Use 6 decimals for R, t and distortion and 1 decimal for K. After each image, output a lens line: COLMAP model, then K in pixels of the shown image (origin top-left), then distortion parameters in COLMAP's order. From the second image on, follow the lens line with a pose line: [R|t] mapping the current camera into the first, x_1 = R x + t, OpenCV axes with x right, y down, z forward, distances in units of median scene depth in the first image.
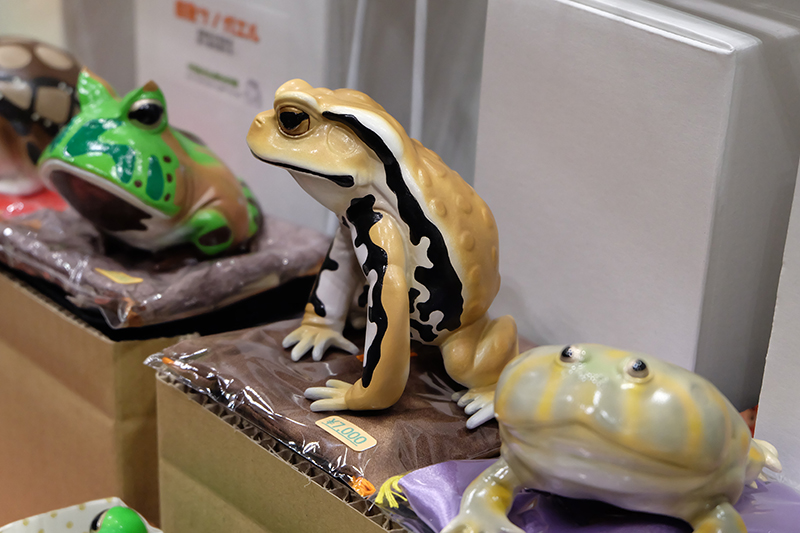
lens RADIAL K [[1760.1, 0, 399.7], [0, 1760.1, 267.5], [0, 0, 1]] dist [-0.026826, 0.000000]
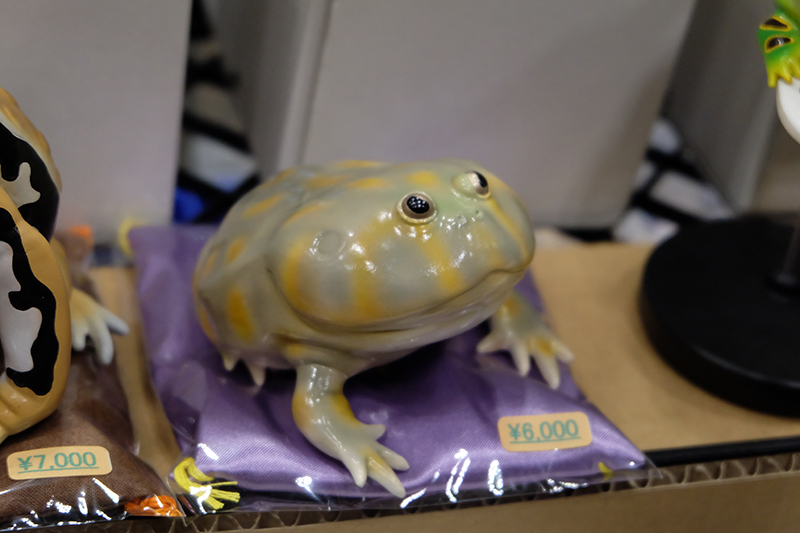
lens RADIAL K [[1760.1, 0, 404.1], [0, 1760.1, 268.7], [0, 0, 1]] dist [-0.026826, 0.000000]
pose [[0.411211, -0.499267, 0.762652, -0.463894], [0.245246, 0.866409, 0.434959, -0.241494], [-0.877929, 0.008177, 0.478721, 0.535880]]
